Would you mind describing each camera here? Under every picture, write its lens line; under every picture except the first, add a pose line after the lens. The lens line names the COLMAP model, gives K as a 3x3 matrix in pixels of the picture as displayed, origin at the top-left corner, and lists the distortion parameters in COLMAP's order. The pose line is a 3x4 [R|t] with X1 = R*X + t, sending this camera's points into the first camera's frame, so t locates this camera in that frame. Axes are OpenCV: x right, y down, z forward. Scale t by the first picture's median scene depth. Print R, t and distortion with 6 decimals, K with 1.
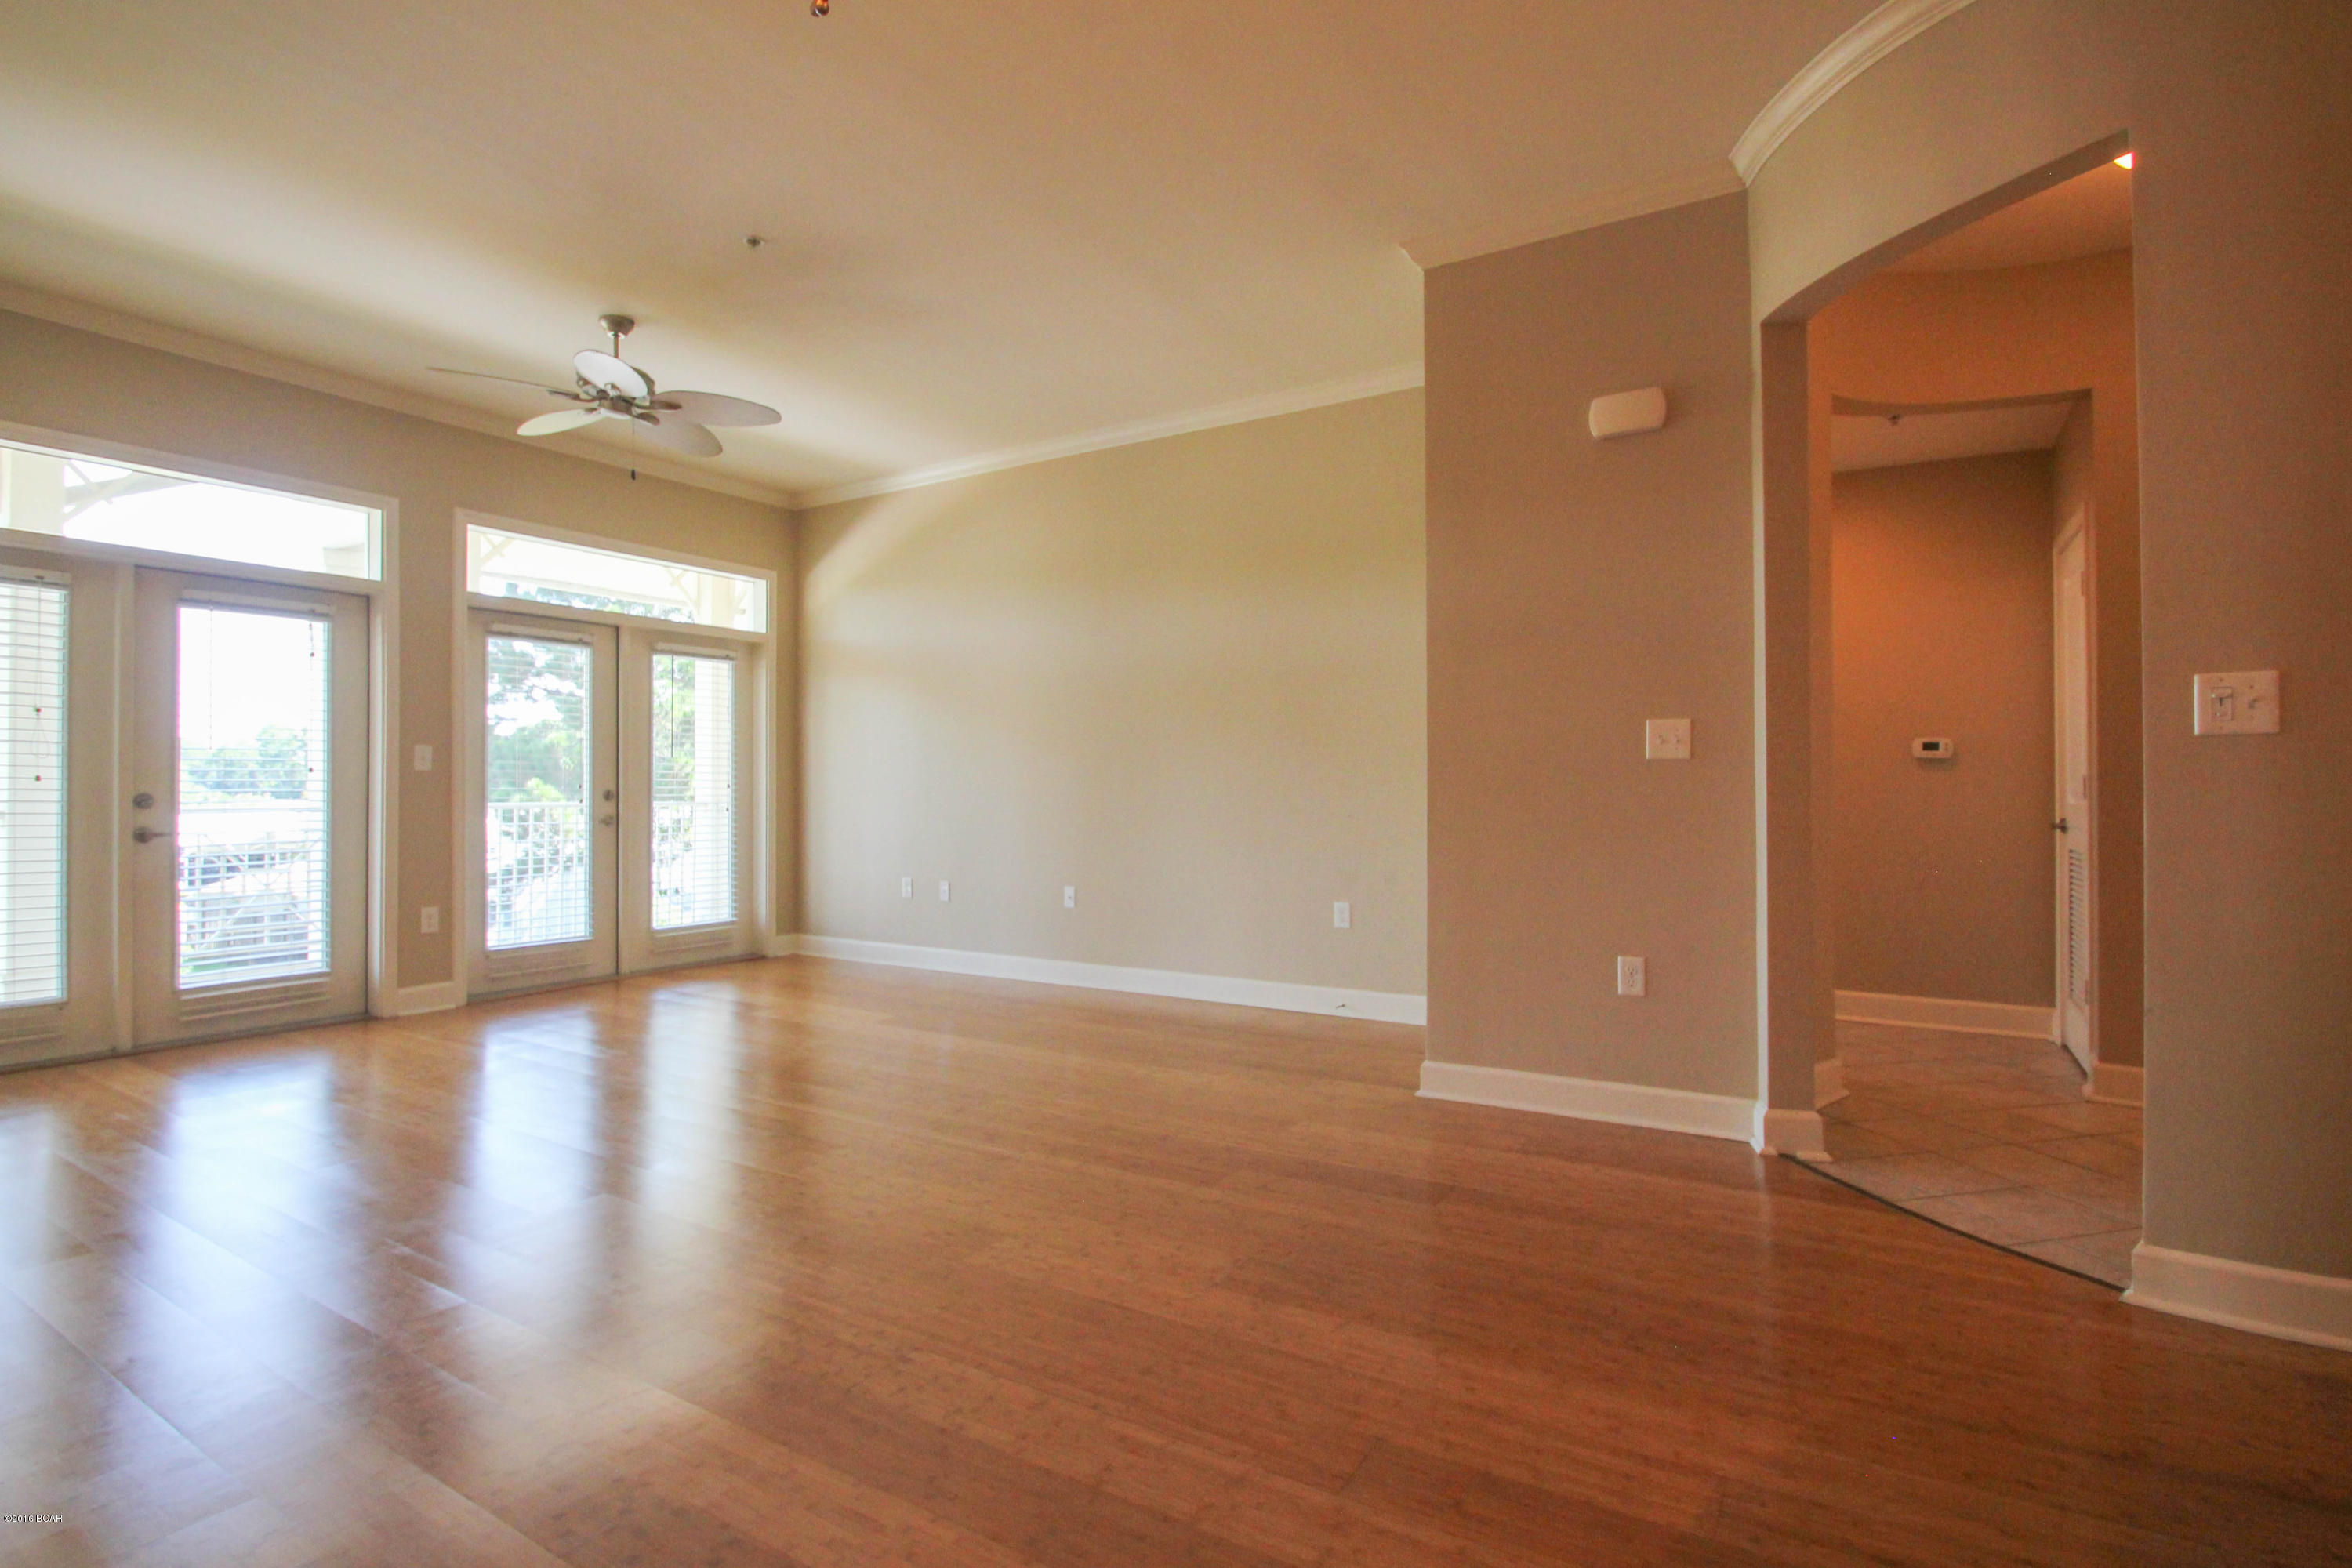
lens RADIAL K [[1137.6, 0, 1170.8], [0, 1137.6, 785.6], [0, 0, 1]] dist [-0.002696, -0.009355]
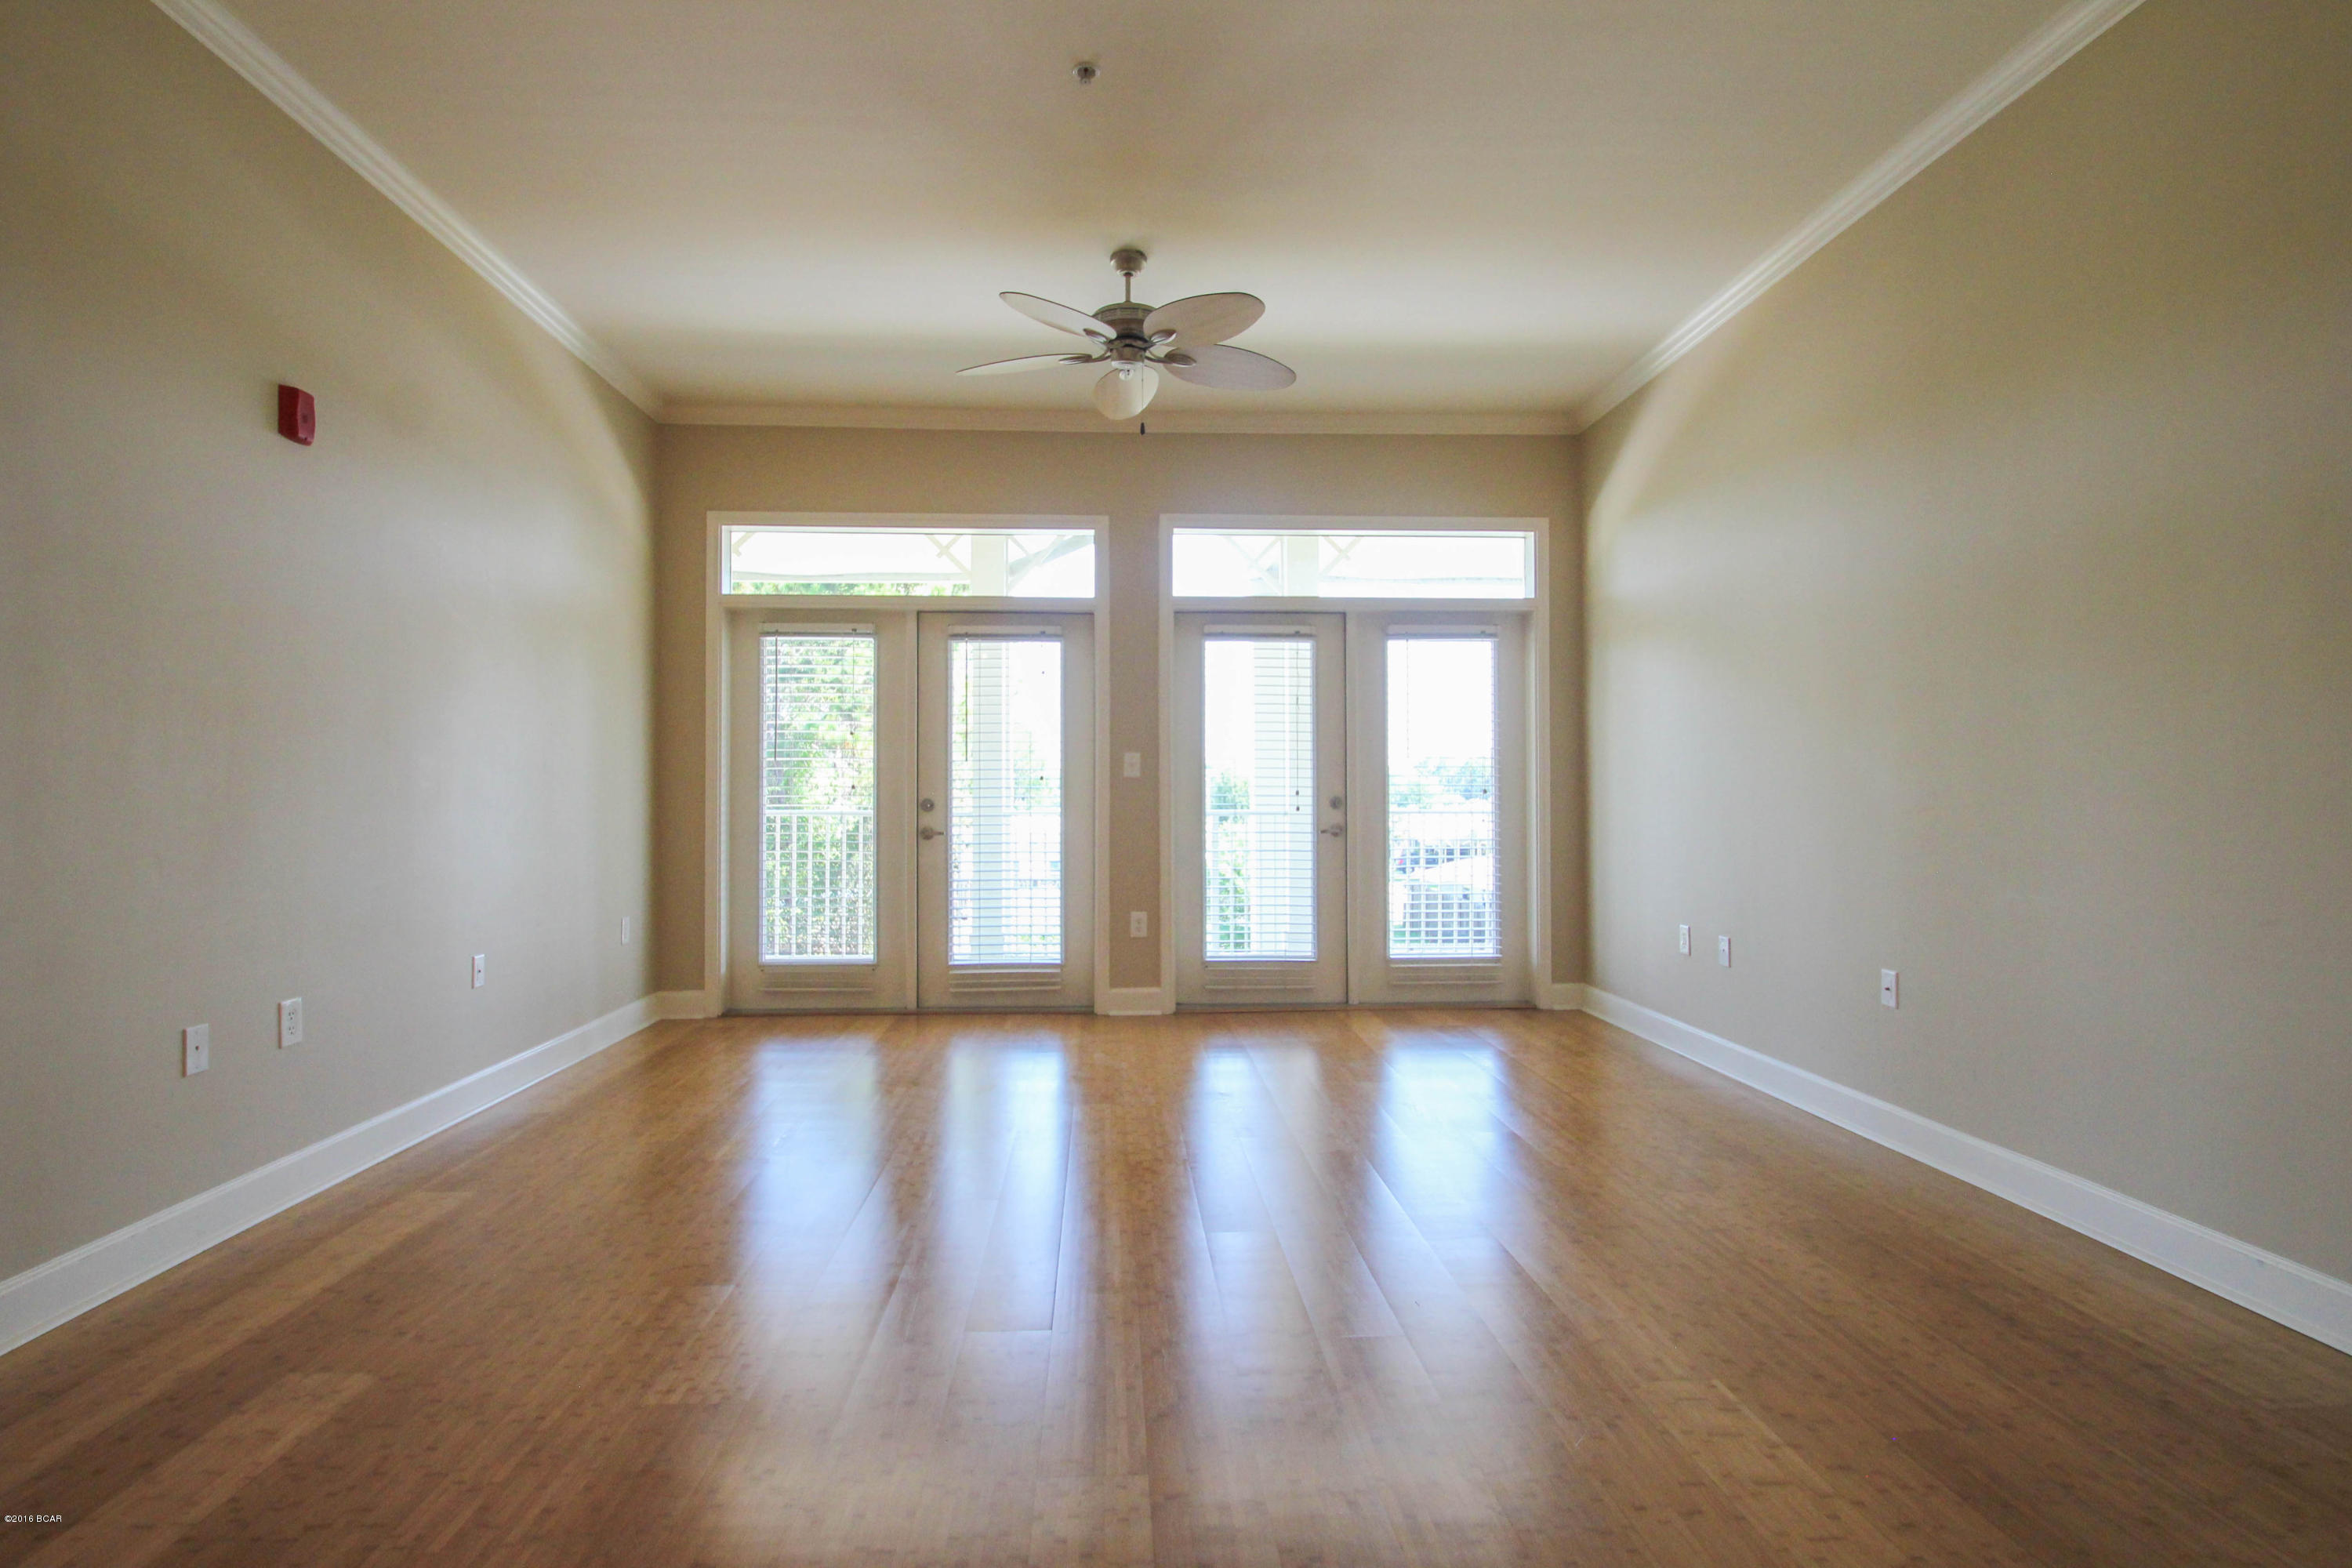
lens RADIAL K [[1194.4, 0, 1168.5], [0, 1194.4, 774.3], [0, 0, 1]] dist [0.002833, 0.000369]
pose [[0.546185, -0.012360, -0.837574, 0.226334], [0.002627, 0.999911, -0.013043, -0.001450], [0.837661, 0.004924, 0.546169, 0.381881]]
